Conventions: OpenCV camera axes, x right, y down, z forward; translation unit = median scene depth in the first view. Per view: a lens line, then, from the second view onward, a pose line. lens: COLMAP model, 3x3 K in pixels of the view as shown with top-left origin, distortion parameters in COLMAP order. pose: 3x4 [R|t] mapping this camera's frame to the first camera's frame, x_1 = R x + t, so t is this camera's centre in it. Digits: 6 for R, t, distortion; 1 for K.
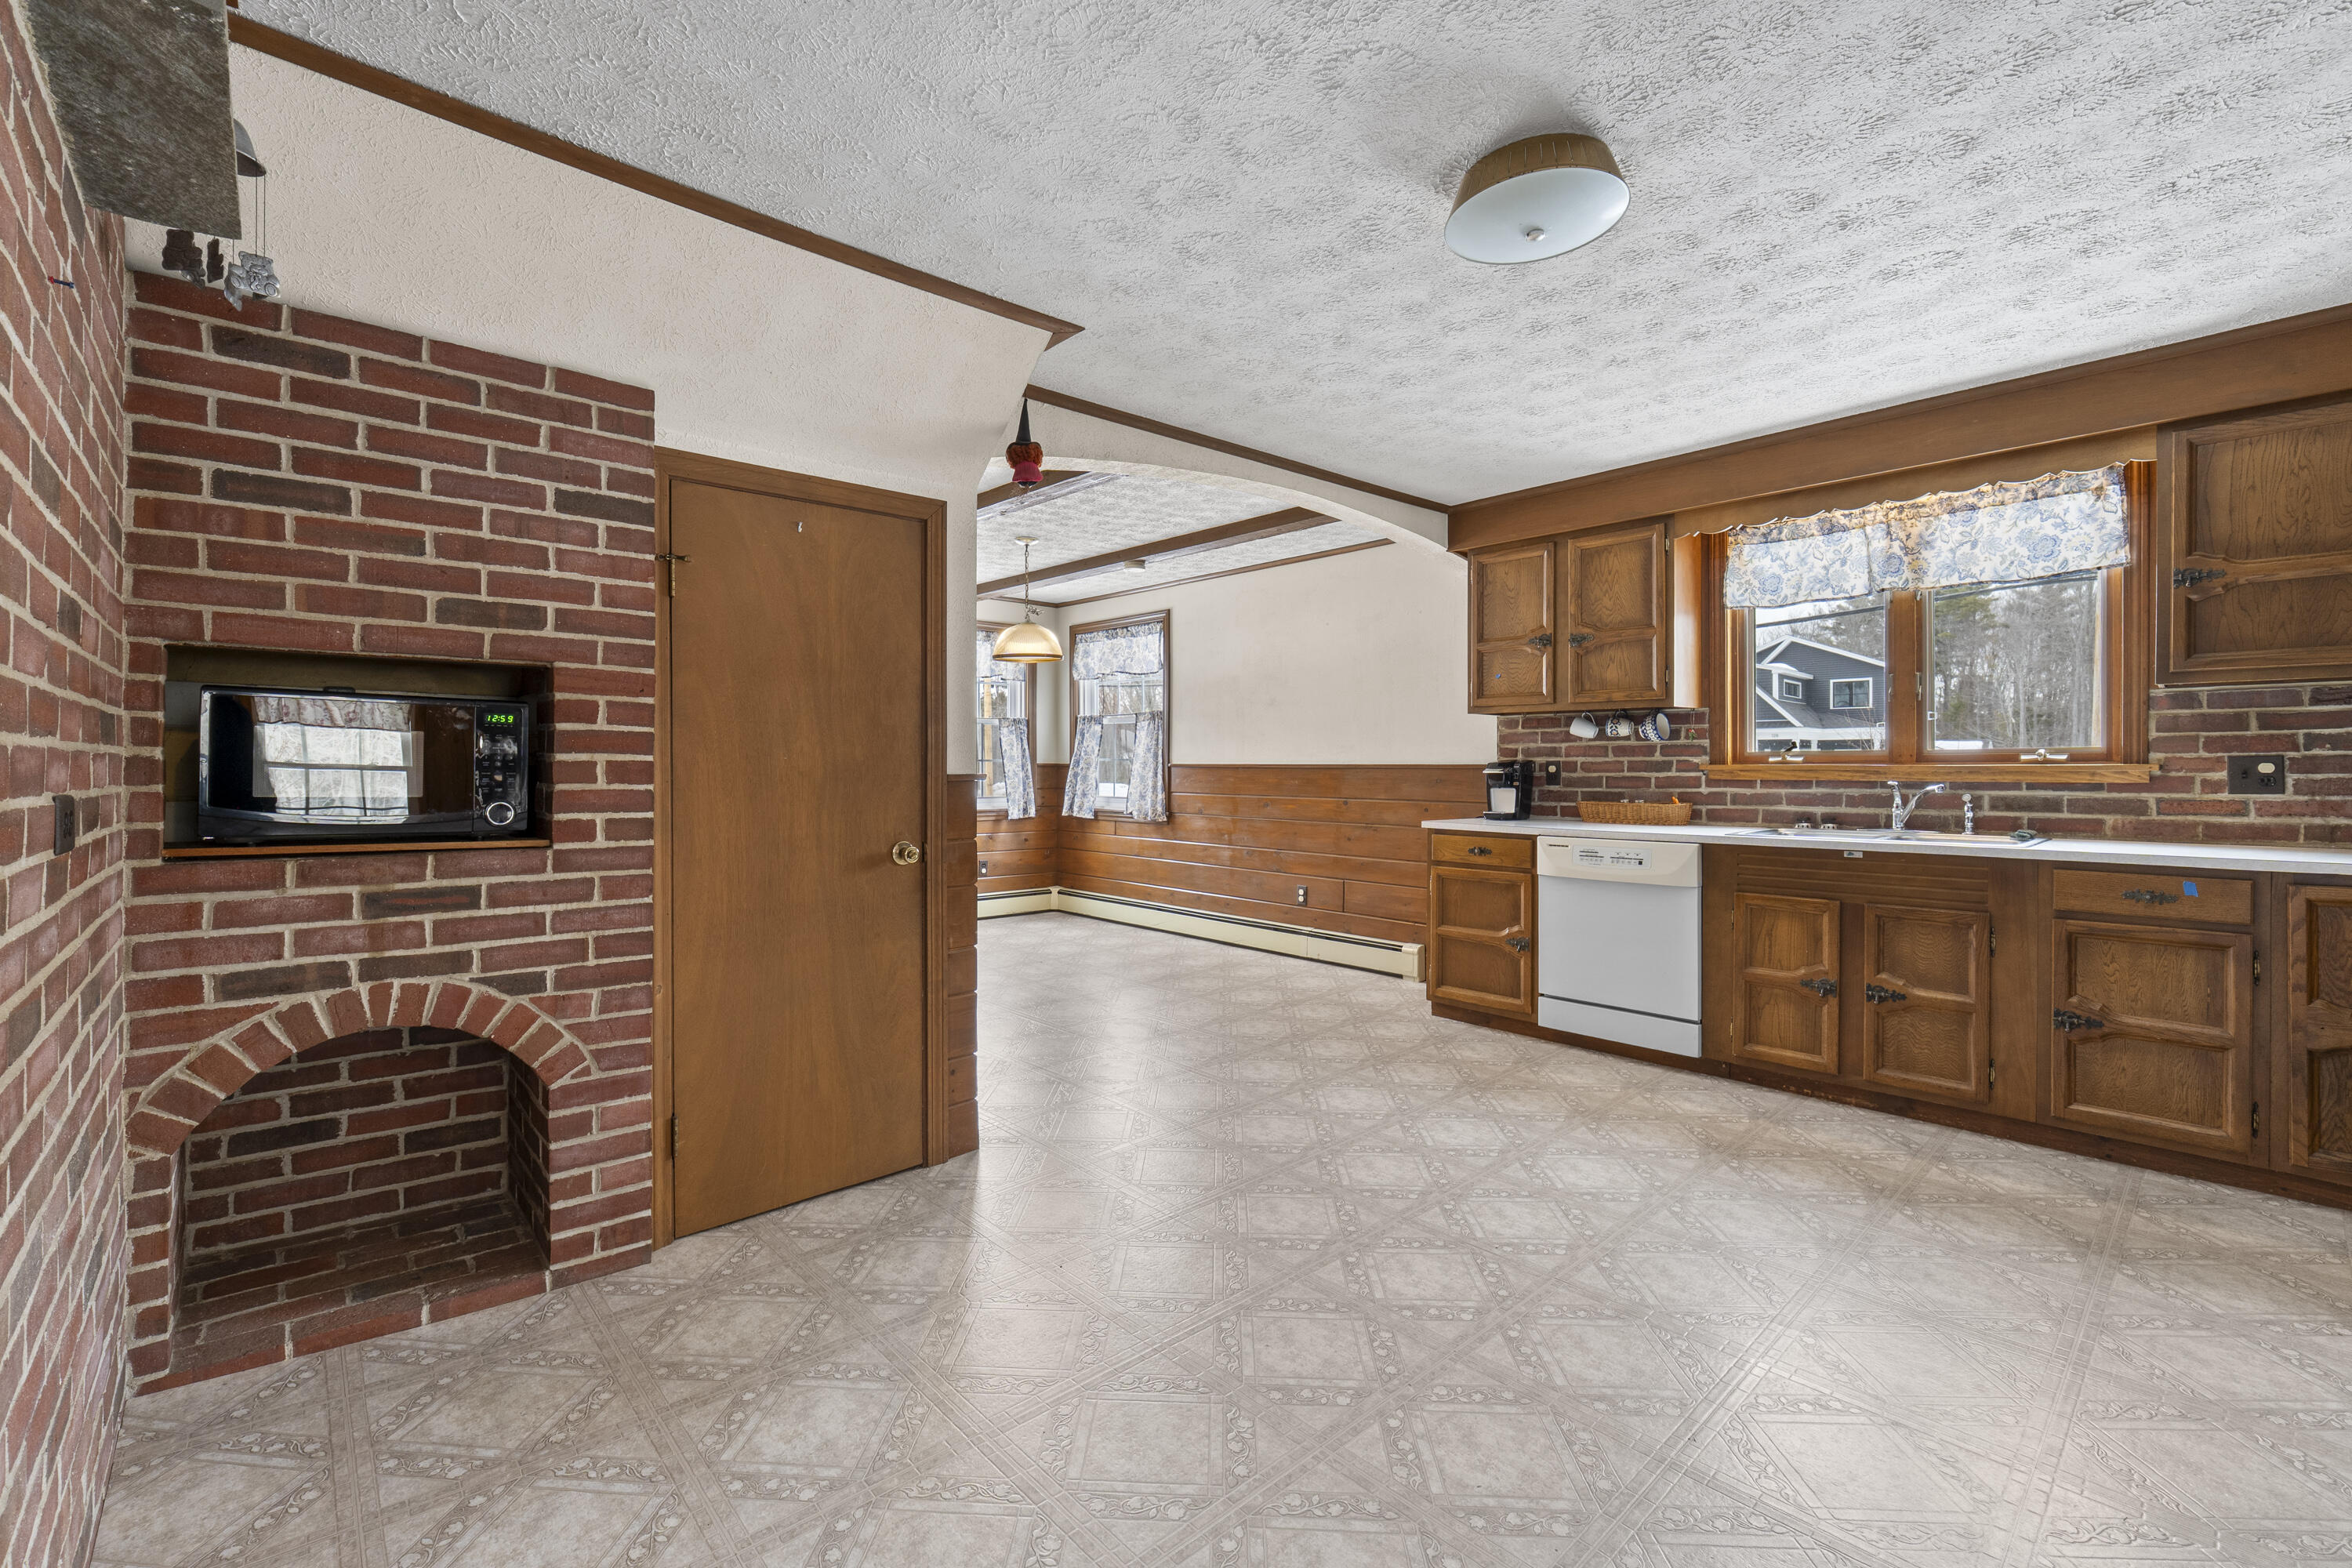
lens RADIAL K [[1009.1, 0, 1177.5], [0, 1009.1, 772.9], [0, 0, 1]] dist [-0.013135, 0.000760]
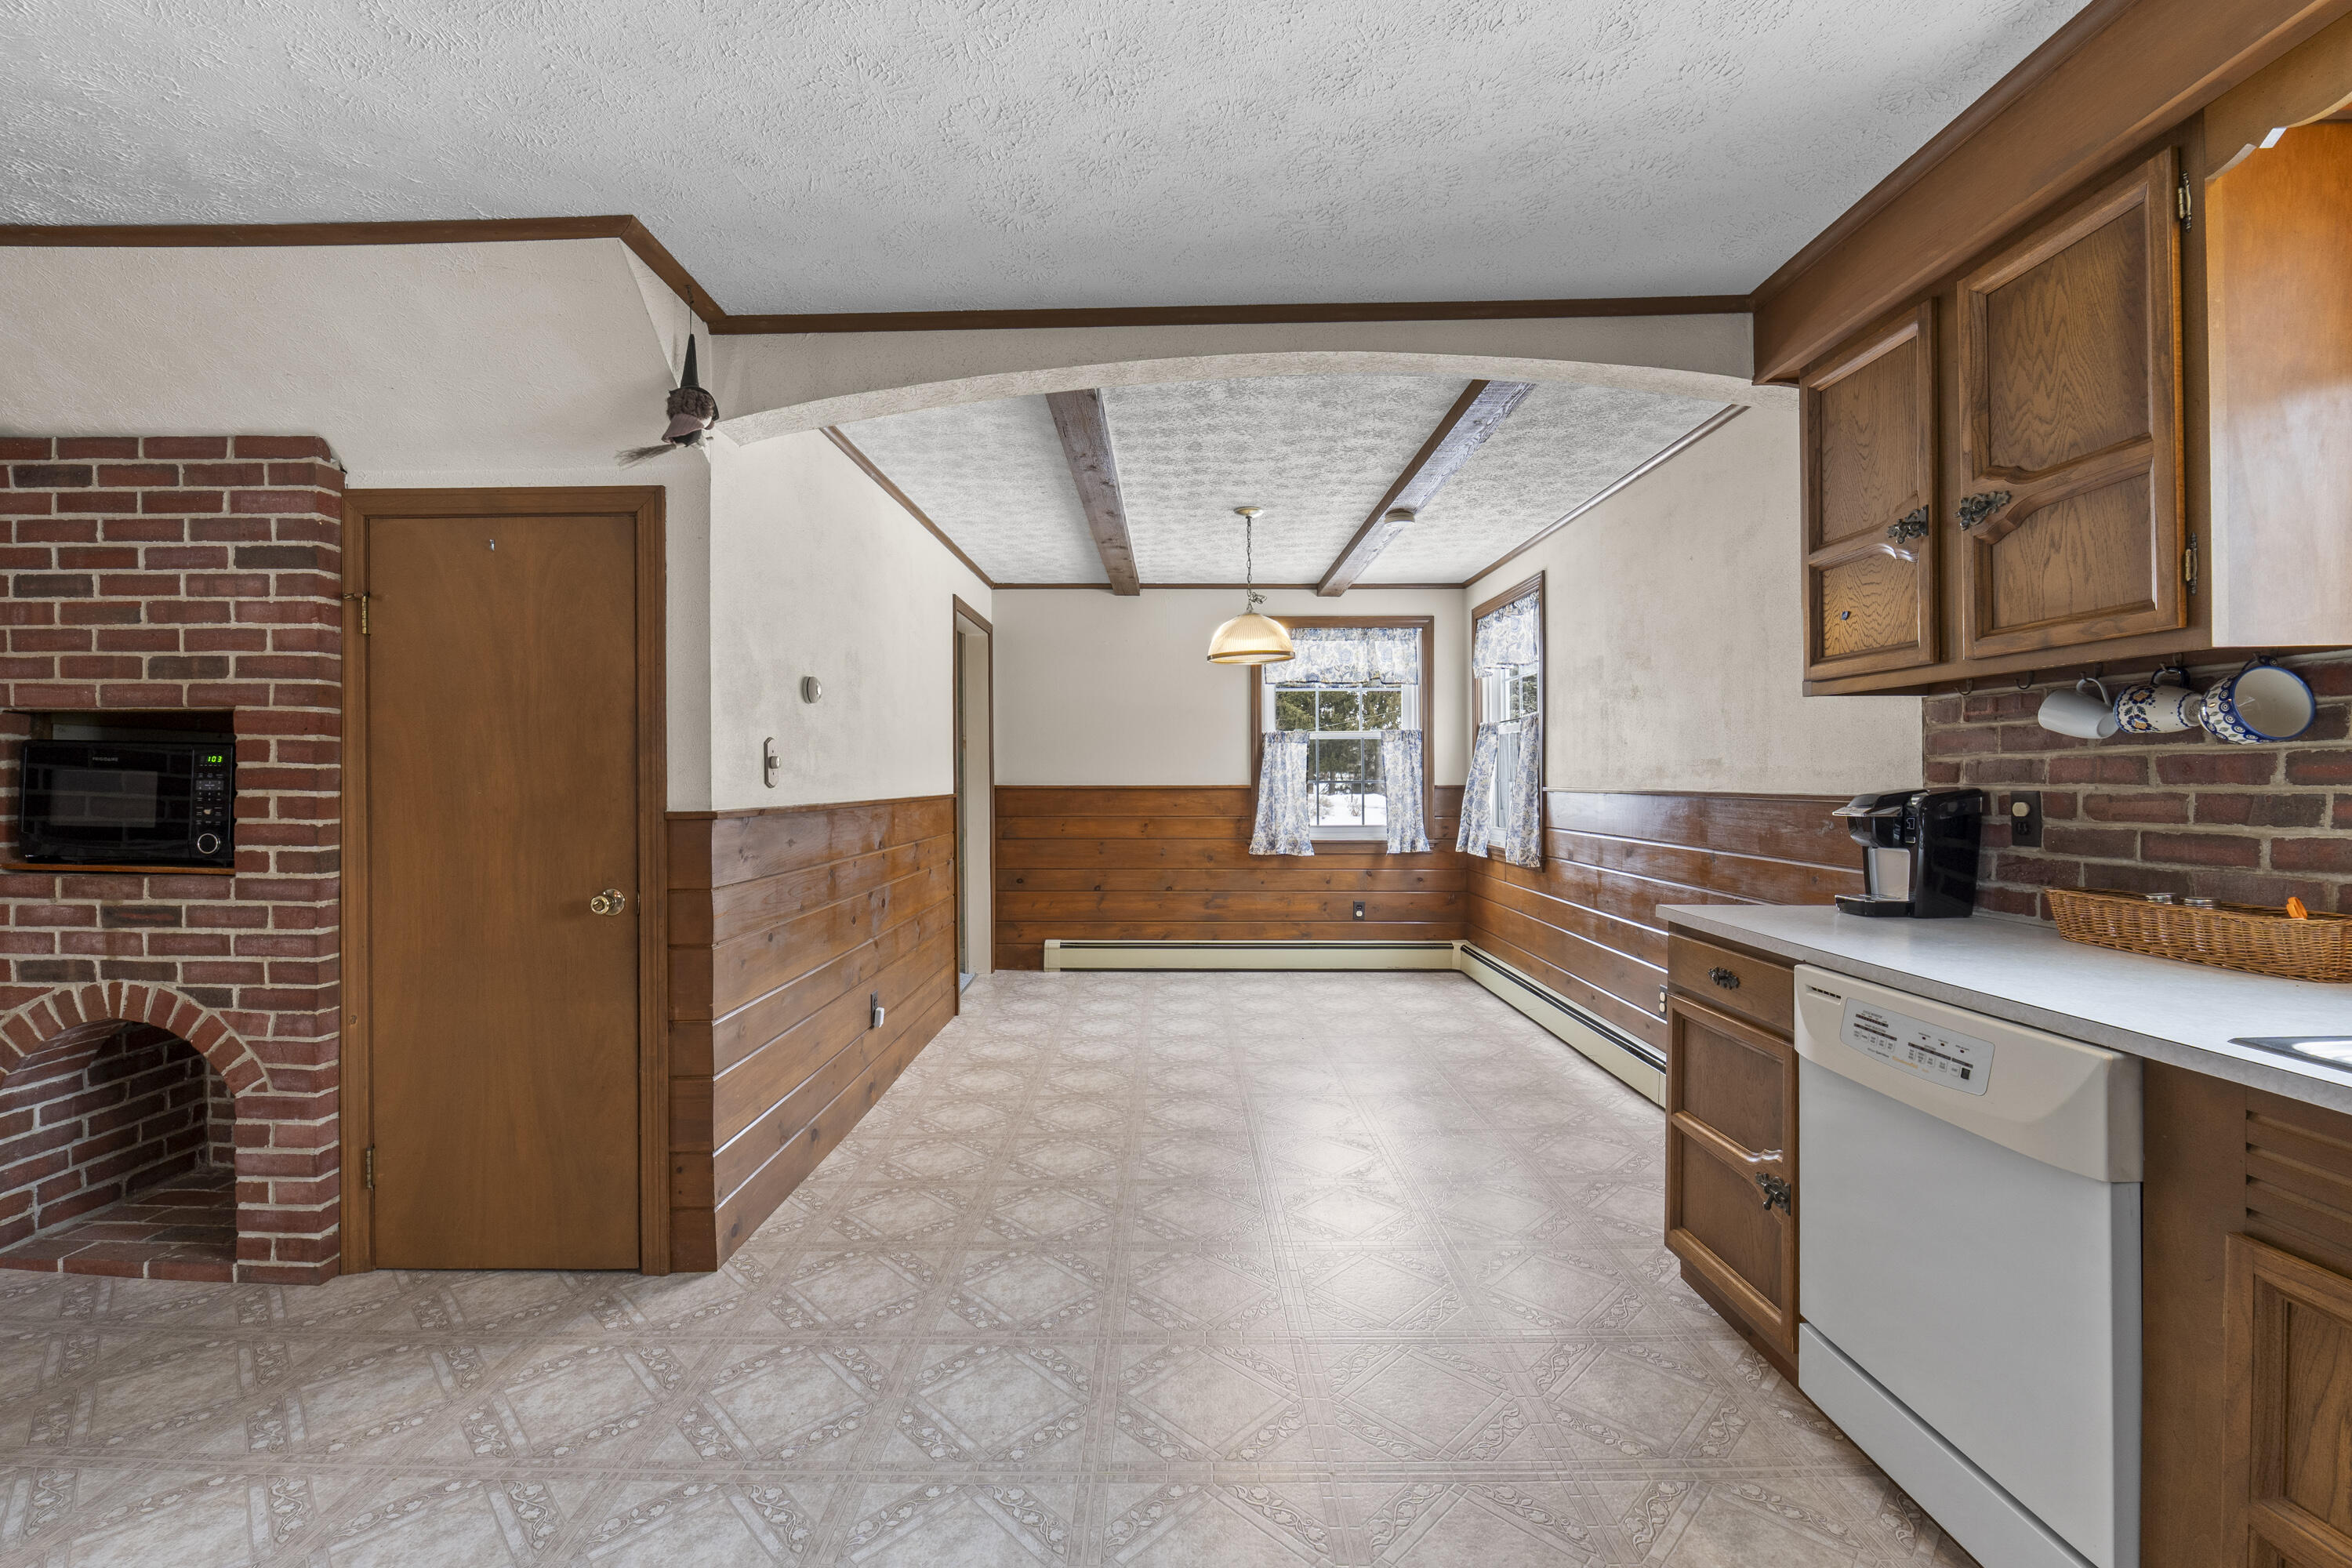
lens RADIAL K [[1009.1, 0, 1163.2], [0, 1009.1, 779.7], [0, 0, 1]] dist [-0.013135, 0.000760]
pose [[0.729897, -0.001160, -0.683556, 0.831209], [-0.004050, 0.999974, -0.006022, -0.027369], [0.683545, 0.007164, 0.729874, 0.872673]]
